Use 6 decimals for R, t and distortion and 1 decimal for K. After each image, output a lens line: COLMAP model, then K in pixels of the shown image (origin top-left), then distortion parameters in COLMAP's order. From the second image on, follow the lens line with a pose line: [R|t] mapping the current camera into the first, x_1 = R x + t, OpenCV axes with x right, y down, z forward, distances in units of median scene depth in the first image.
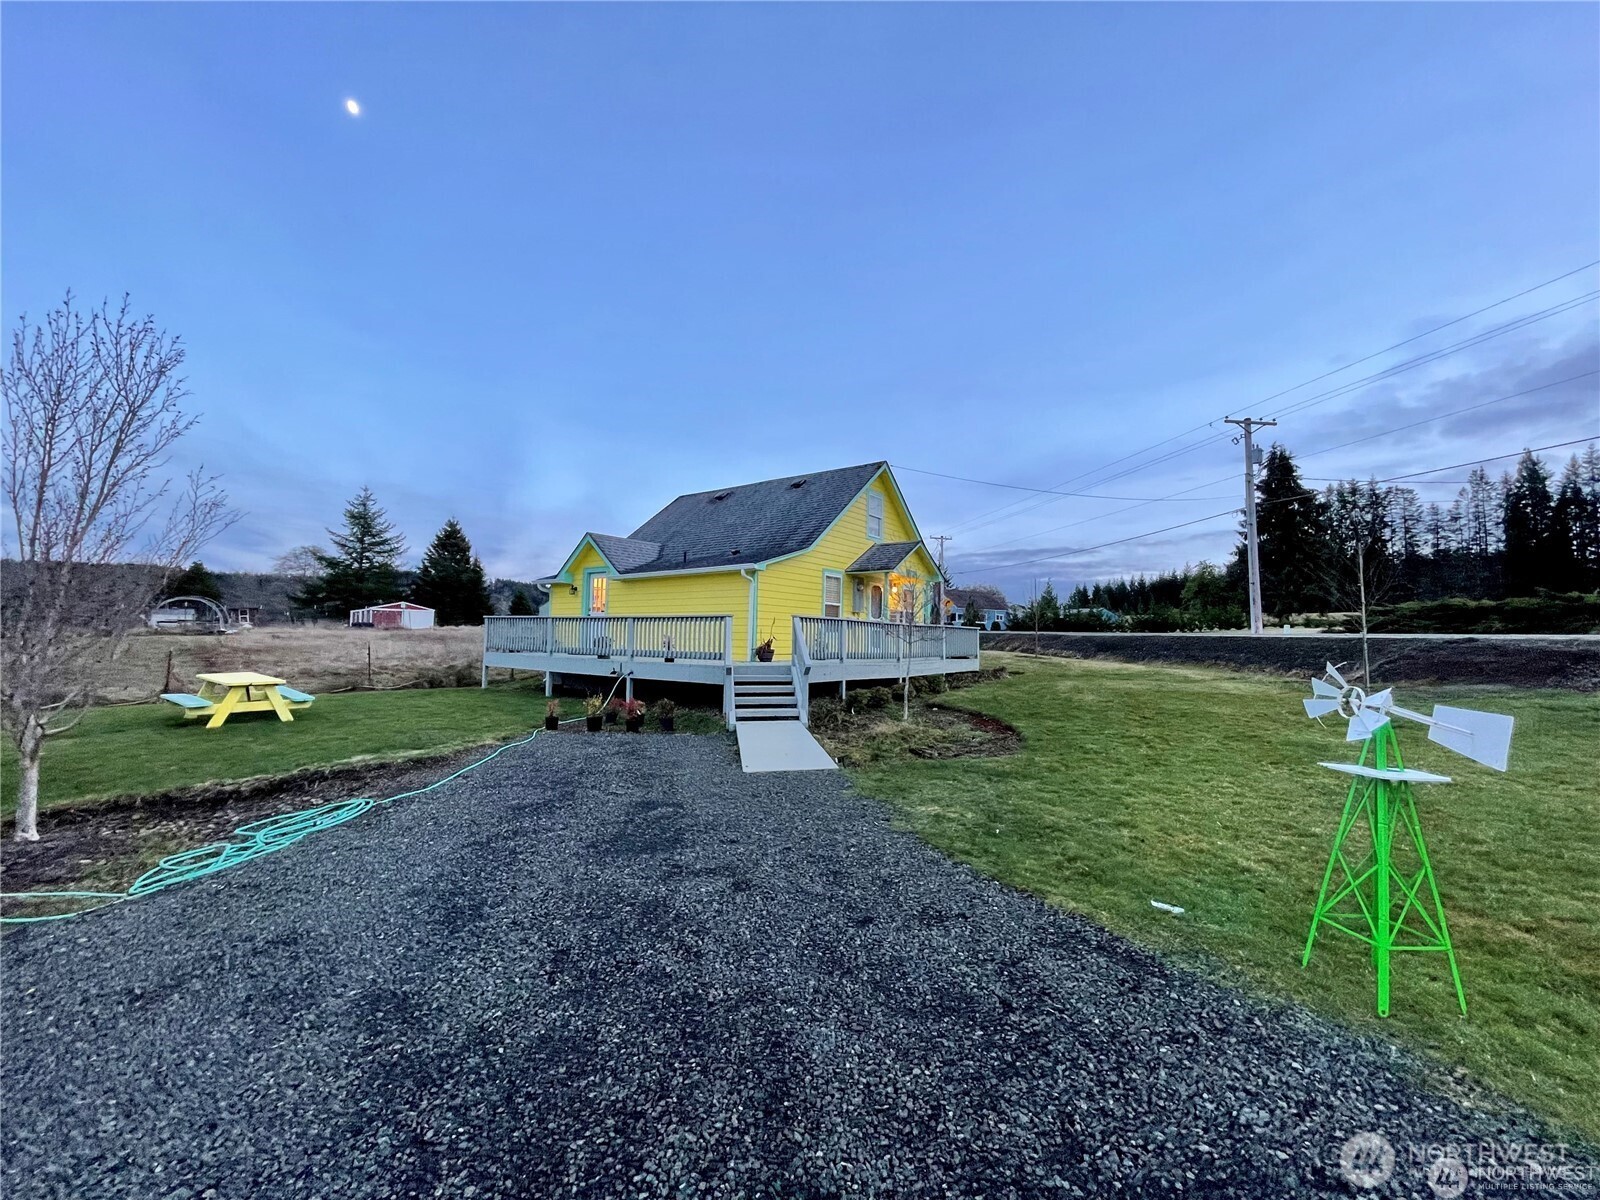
lens RADIAL K [[646.1, 0, 800.2], [0, 646.1, 604.0], [0, 0, 1]] dist [-0.001238, -0.000297]
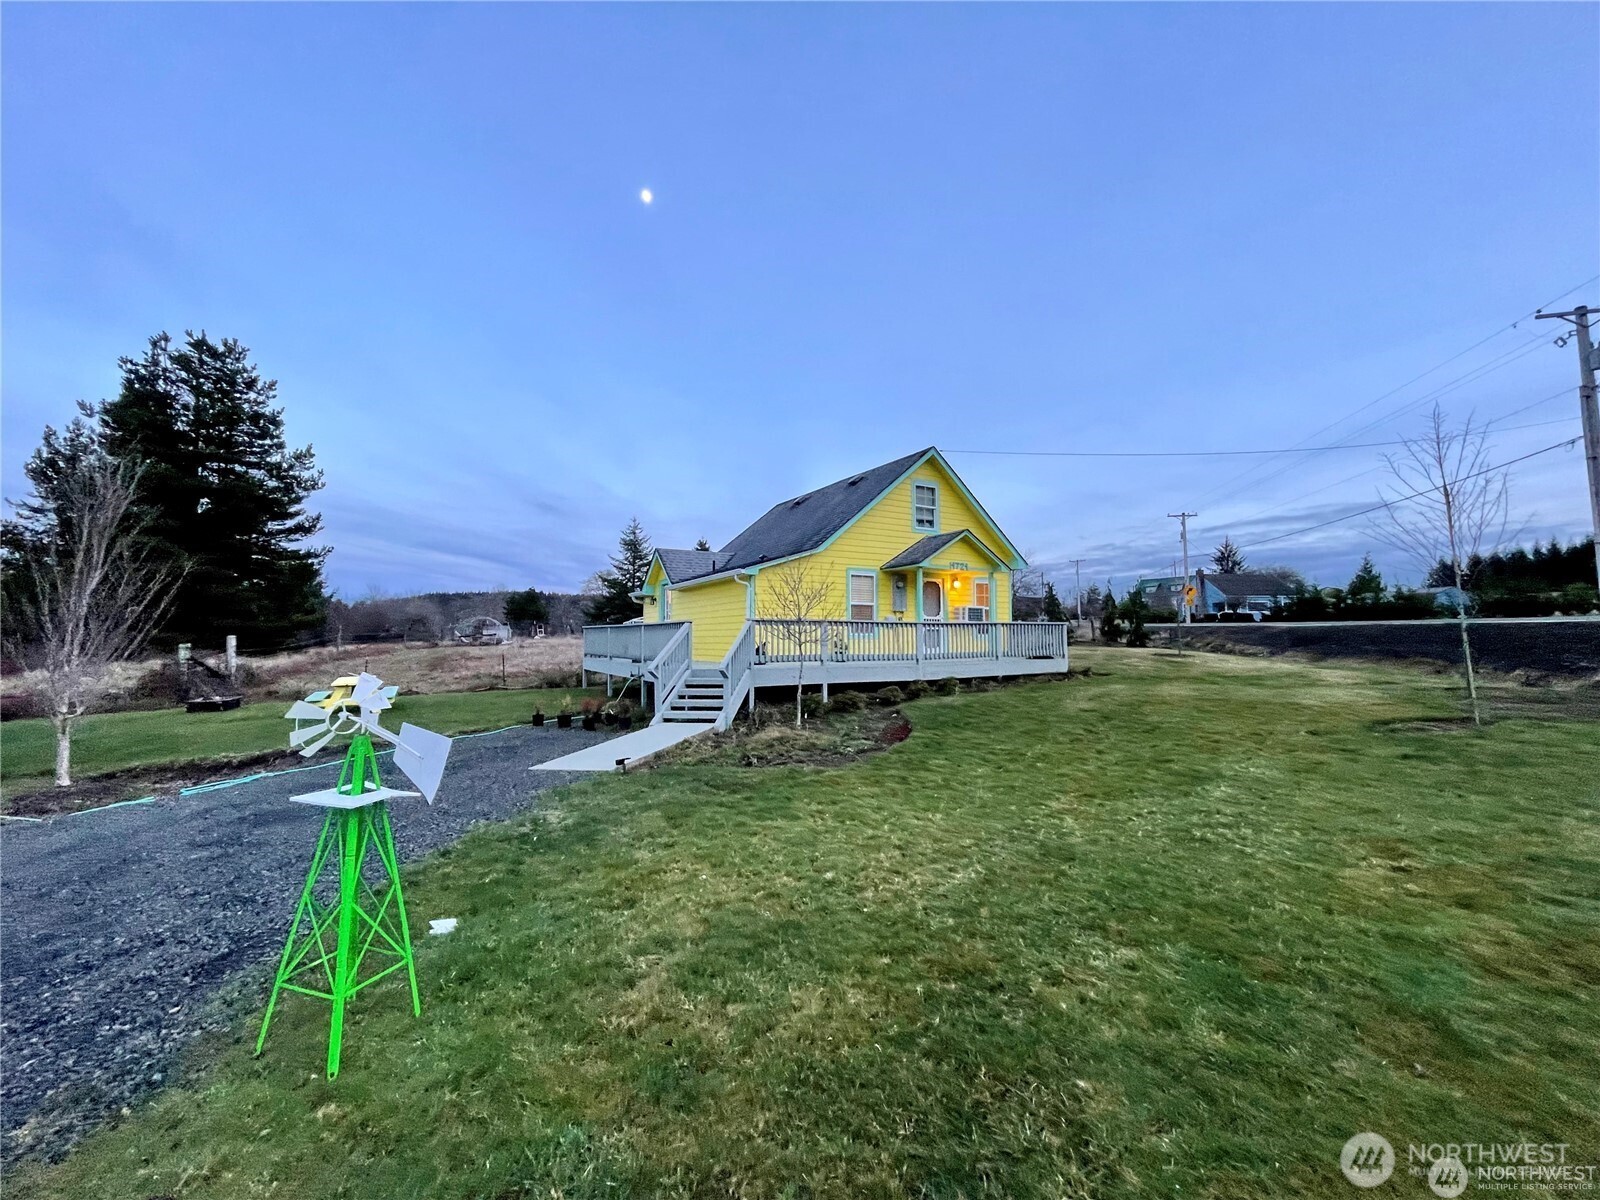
lens RADIAL K [[646.1, 0, 800.2], [0, 646.1, 604.0], [0, 0, 1]] dist [-0.001238, -0.000297]
pose [[0.923595, -0.042873, -0.380965, 0.306047], [0.042704, 0.999048, -0.008902, 0.004468], [0.380984, -0.008047, 0.924547, 0.067005]]
